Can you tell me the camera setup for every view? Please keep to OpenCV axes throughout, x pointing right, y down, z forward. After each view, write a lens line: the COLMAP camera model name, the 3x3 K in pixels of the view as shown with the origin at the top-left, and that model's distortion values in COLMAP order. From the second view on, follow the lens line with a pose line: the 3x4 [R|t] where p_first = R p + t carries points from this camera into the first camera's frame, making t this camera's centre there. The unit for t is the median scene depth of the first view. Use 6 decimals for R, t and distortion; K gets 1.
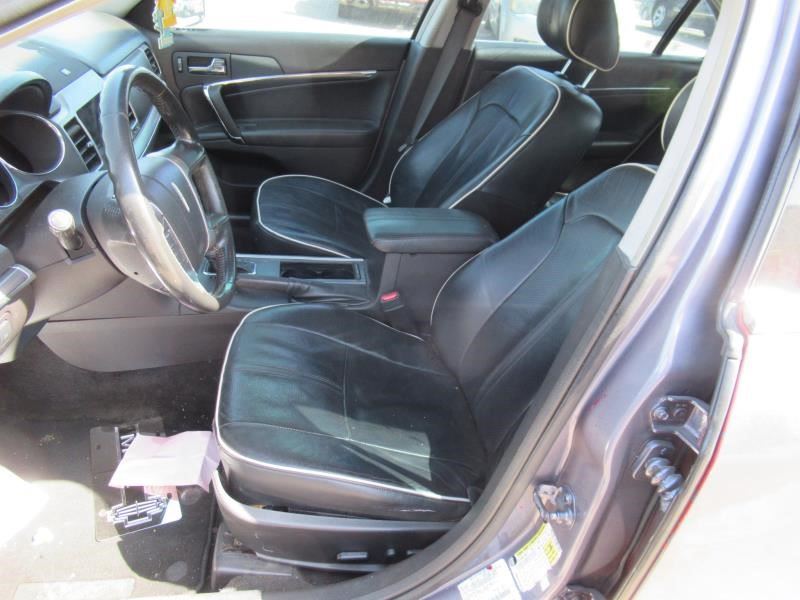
lens RADIAL K [[594.0, 0, 404.9], [0, 594.0, 300.1], [0, 0, 1]] dist [-0.017572, 0.002663]
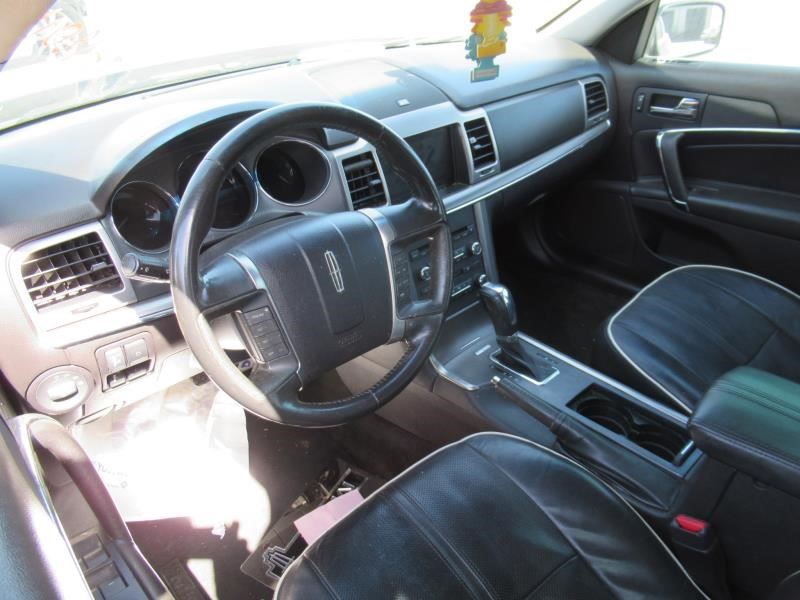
lens RADIAL K [[594.0, 0, 404.9], [0, 594.0, 300.1], [0, 0, 1]] dist [-0.017572, 0.002663]
pose [[0.557088, 0.324504, -0.764428, 0.143708], [-0.354788, 0.925262, 0.134223, -0.140517], [0.750852, 0.196436, 0.630582, 0.296973]]
